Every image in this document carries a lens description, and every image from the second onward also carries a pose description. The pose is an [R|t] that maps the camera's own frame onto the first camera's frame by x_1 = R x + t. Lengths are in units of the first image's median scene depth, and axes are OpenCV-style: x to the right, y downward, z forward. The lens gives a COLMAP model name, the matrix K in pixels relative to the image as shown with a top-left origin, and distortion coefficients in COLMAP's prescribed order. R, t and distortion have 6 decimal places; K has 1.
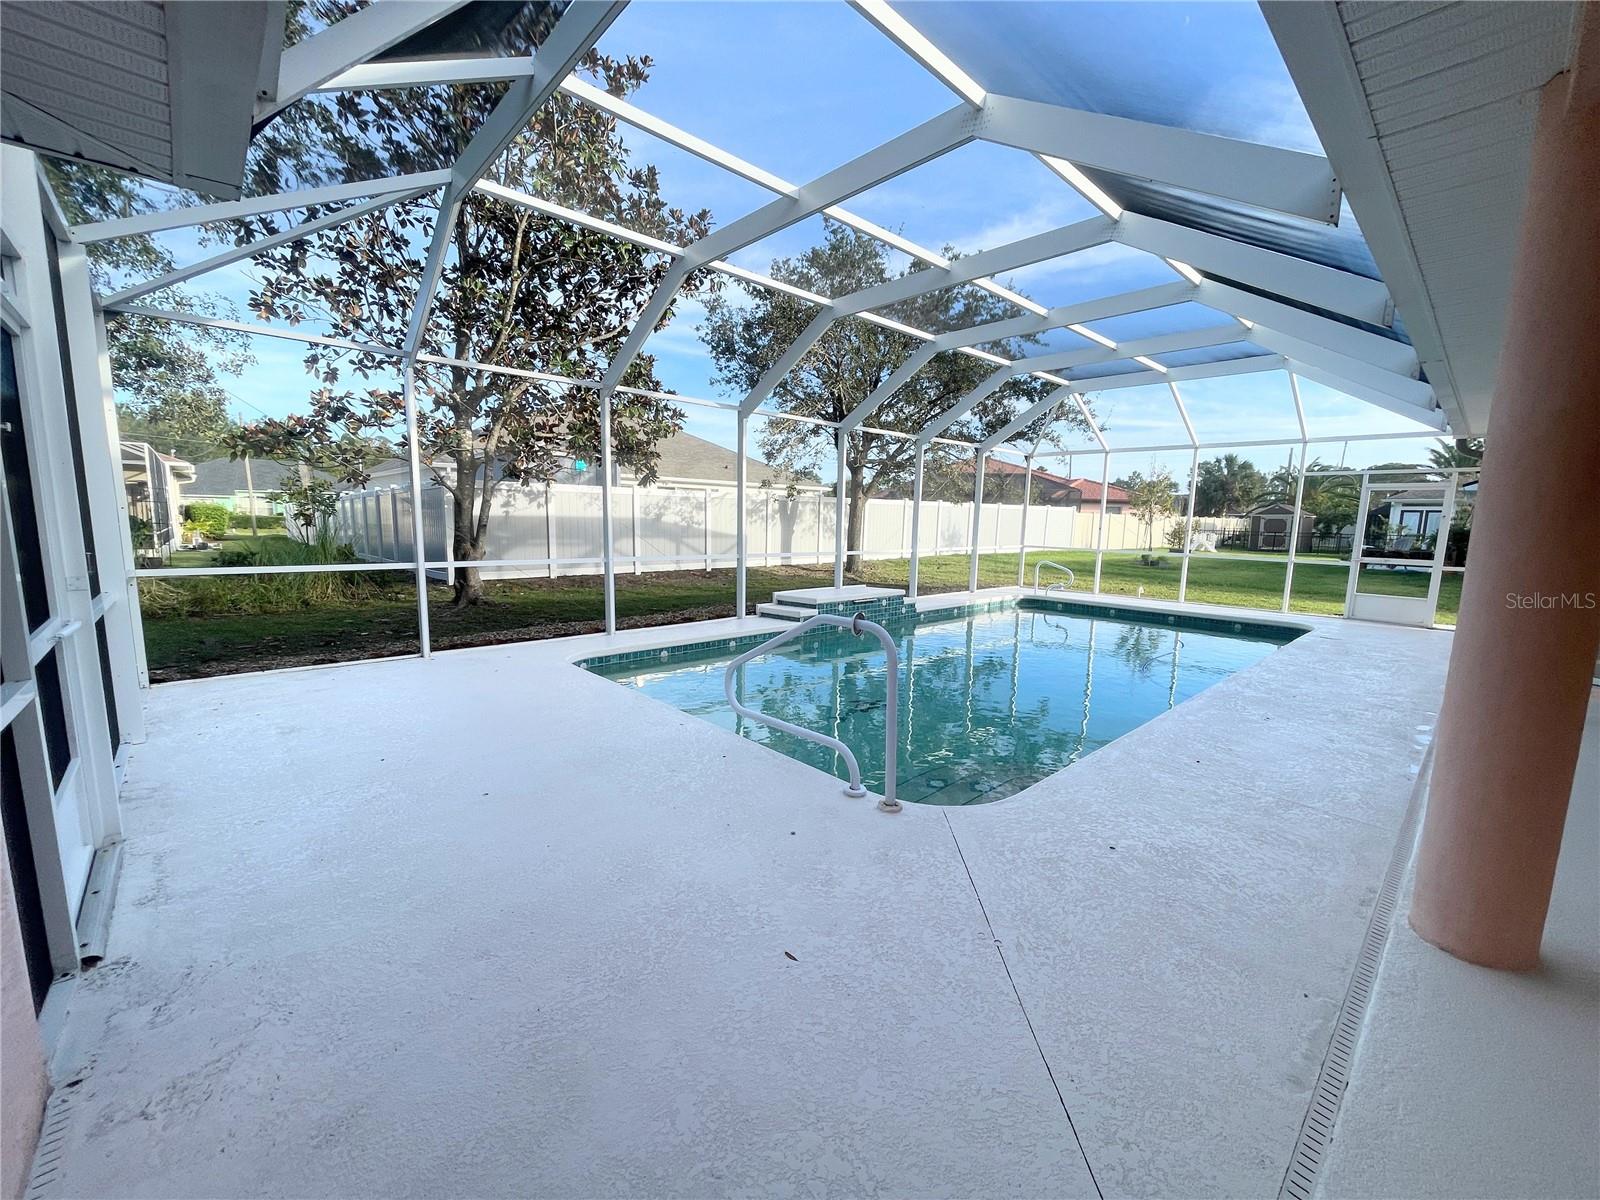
lens RADIAL K [[645.0, 0, 798.7], [0, 645.0, 607.0], [0, 0, 1]] dist [0.001729, 0.000064]
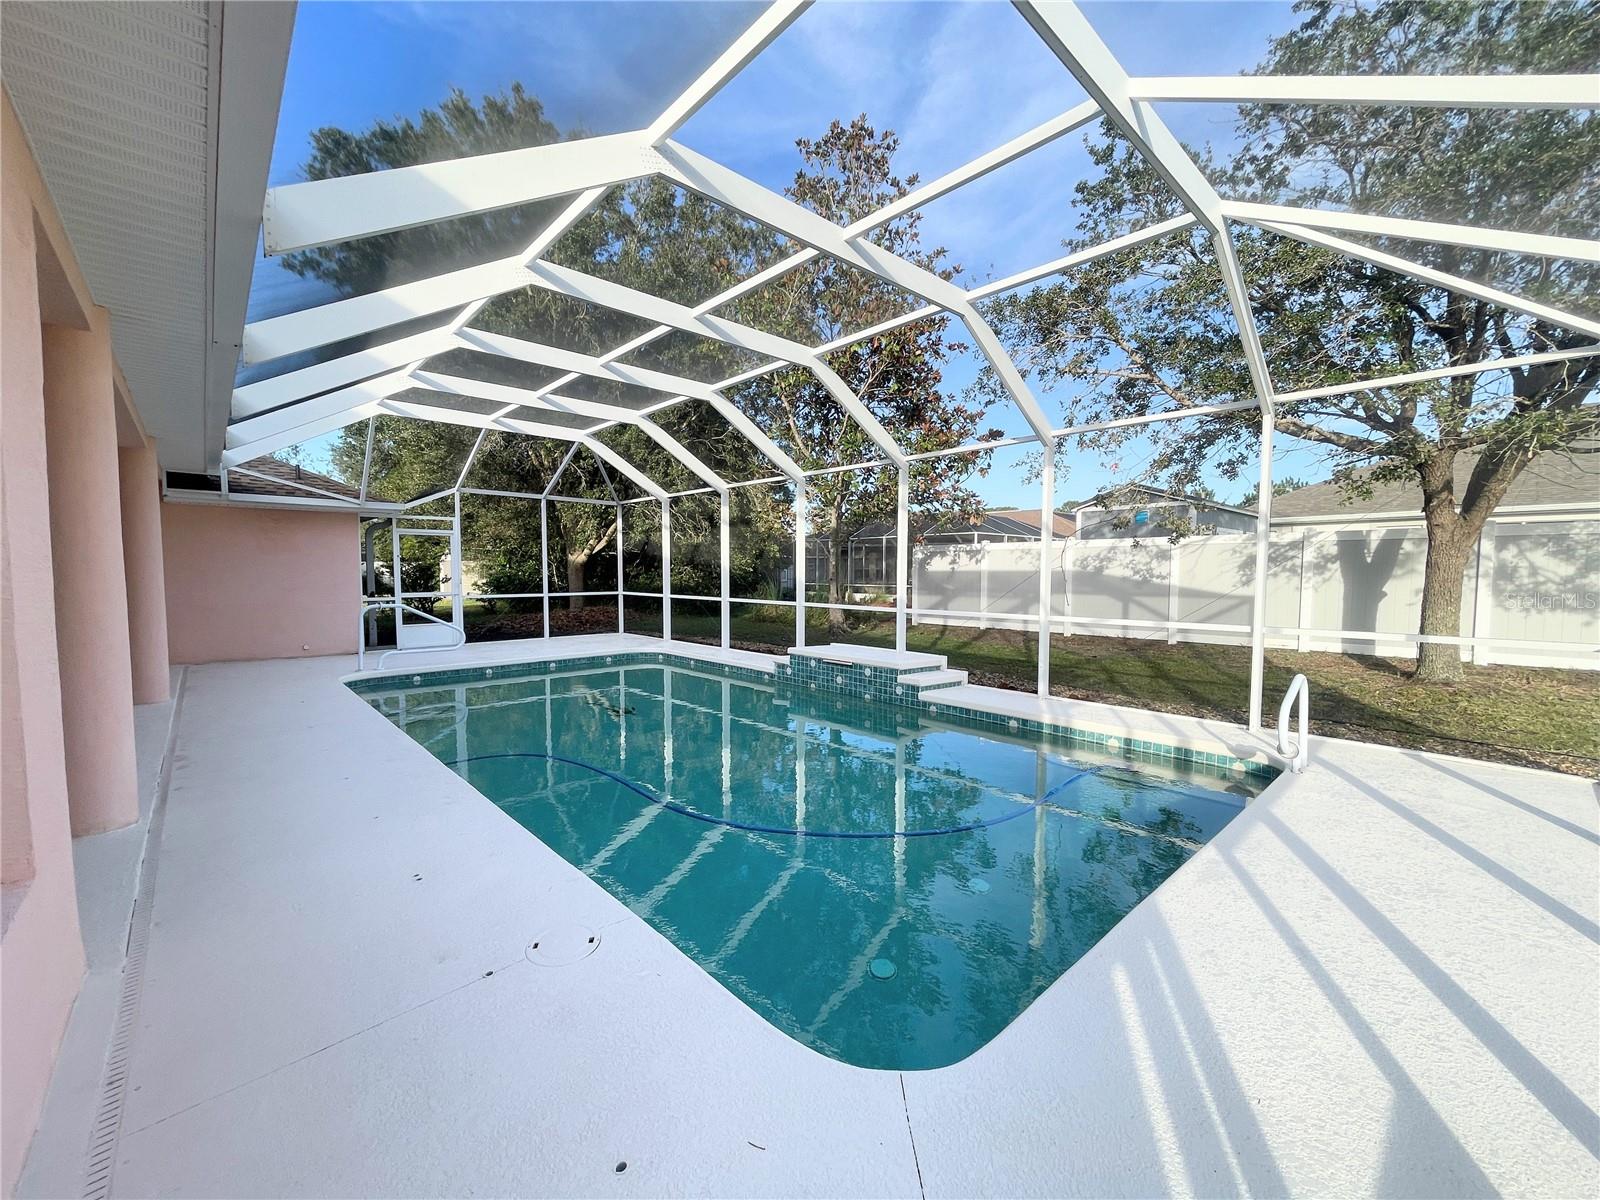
lens RADIAL K [[645.0, 0, 798.7], [0, 645.0, 607.0], [0, 0, 1]] dist [0.001729, 0.000064]
pose [[0.005779, 0.040563, -0.999160, 0.720624], [-0.135992, 0.989926, 0.039401, -0.082547], [0.990693, 0.135650, 0.011237, 0.698479]]
